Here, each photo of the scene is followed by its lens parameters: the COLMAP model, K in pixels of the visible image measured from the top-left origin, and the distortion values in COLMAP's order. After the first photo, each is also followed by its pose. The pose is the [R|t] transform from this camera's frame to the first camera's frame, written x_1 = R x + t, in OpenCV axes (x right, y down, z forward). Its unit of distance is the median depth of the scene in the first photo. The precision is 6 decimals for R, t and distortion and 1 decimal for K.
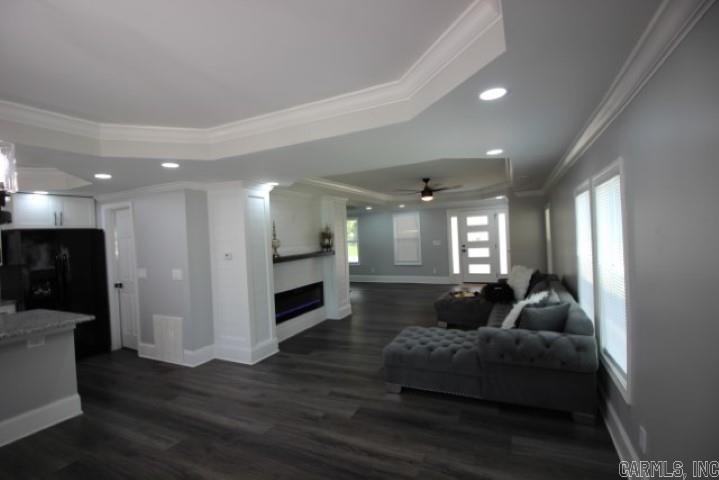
lens RADIAL K [[335.8, 0, 358.8], [0, 335.8, 237.0], [0, 0, 1]] dist [0.000757, -0.013297]
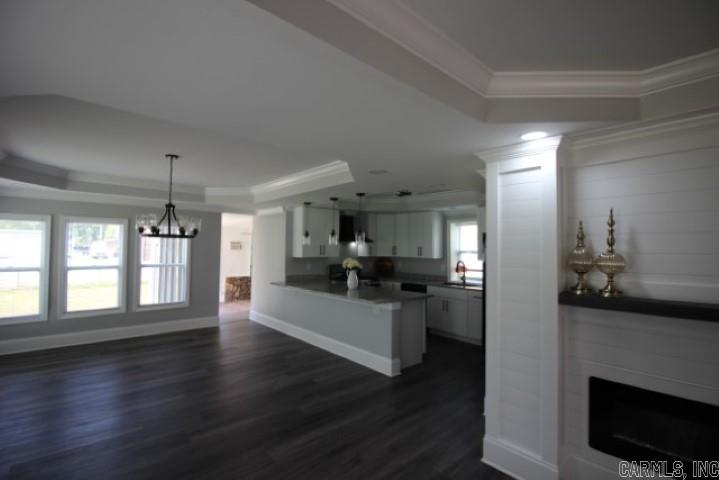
lens RADIAL K [[335.8, 0, 358.8], [0, 335.8, 237.0], [0, 0, 1]] dist [0.000757, -0.013297]
pose [[-0.393698, 0.009977, -0.919185, 0.255833], [0.000885, 0.999945, 0.010475, -0.016510], [0.919239, 0.003310, -0.393686, 0.863250]]
